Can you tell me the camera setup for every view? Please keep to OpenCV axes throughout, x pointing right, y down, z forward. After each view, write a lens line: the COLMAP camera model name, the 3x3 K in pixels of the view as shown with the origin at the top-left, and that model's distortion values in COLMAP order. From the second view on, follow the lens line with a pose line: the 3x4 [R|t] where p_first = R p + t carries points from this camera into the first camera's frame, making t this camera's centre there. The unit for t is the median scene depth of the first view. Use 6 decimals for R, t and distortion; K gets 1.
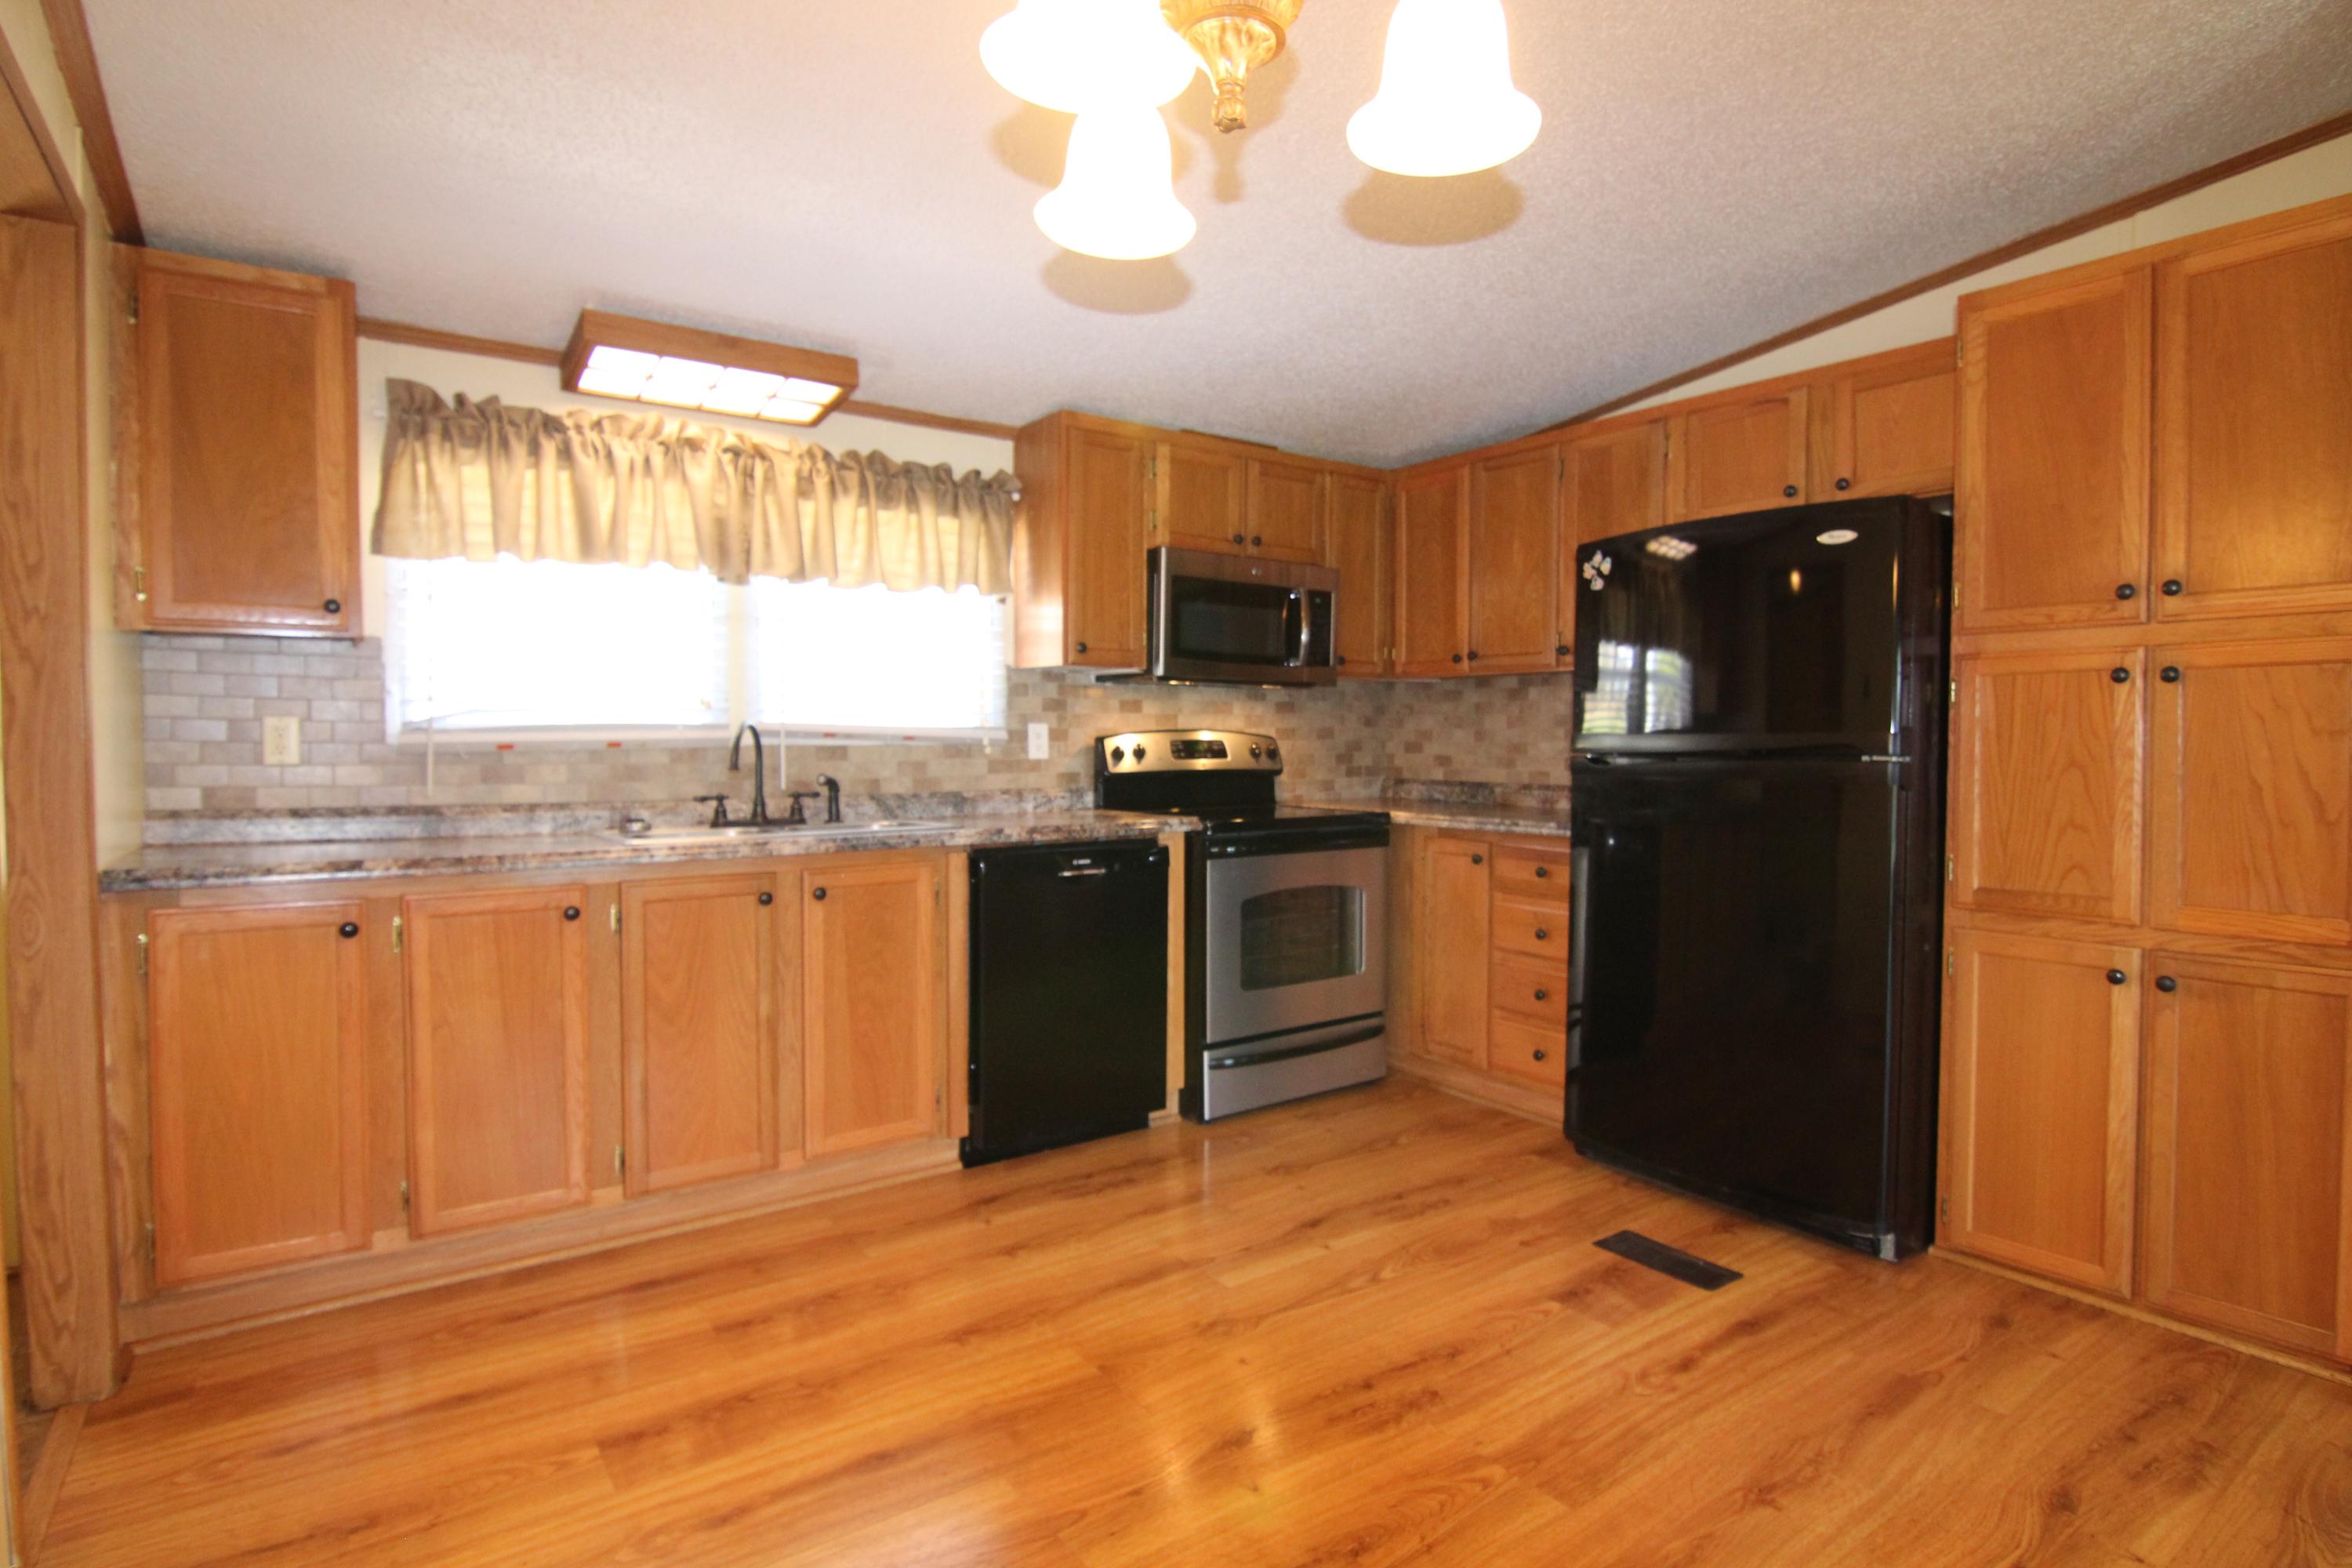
lens RADIAL K [[1182.5, 0, 1168.1], [0, 1182.5, 759.5], [0, 0, 1]] dist [-0.007221, -0.006850]
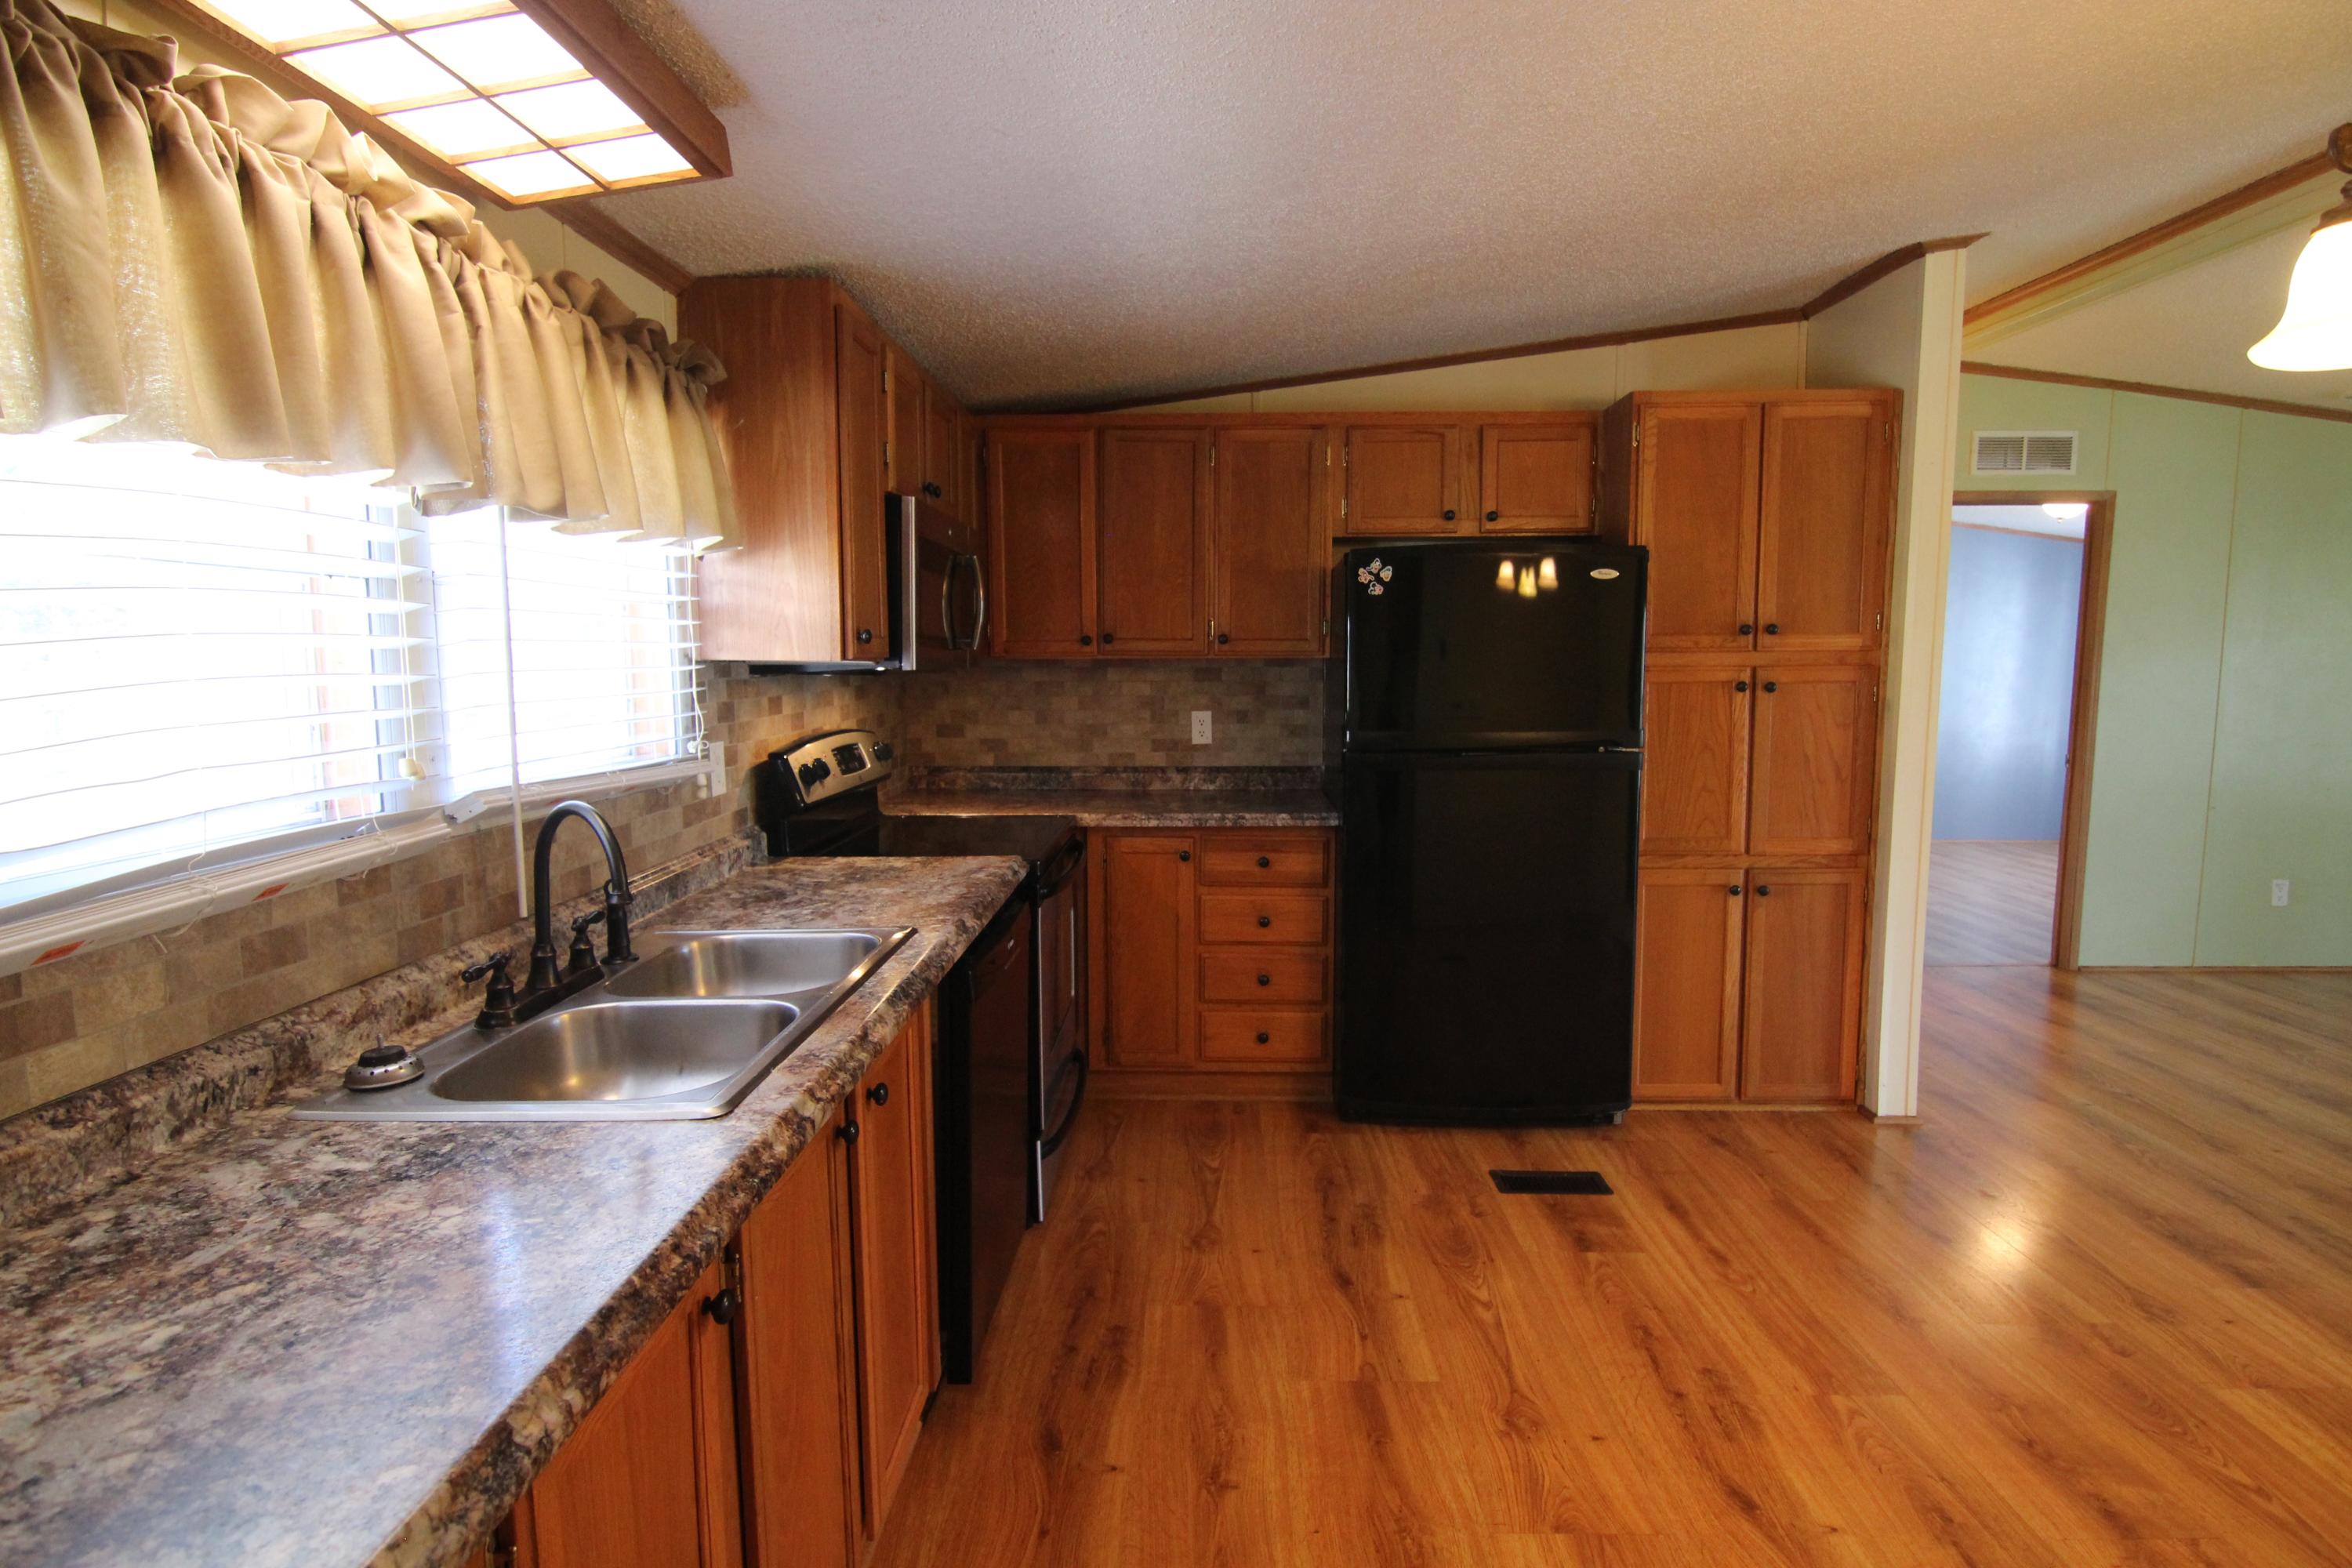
lens RADIAL K [[1182.5, 0, 1200.4], [0, 1182.5, 767.3], [0, 0, 1]] dist [-0.007221, -0.006850]
pose [[0.610810, -0.079867, 0.787739, -0.718506], [0.020536, 0.996163, 0.085075, -0.103482], [-0.791511, -0.035788, 0.610106, 0.589677]]
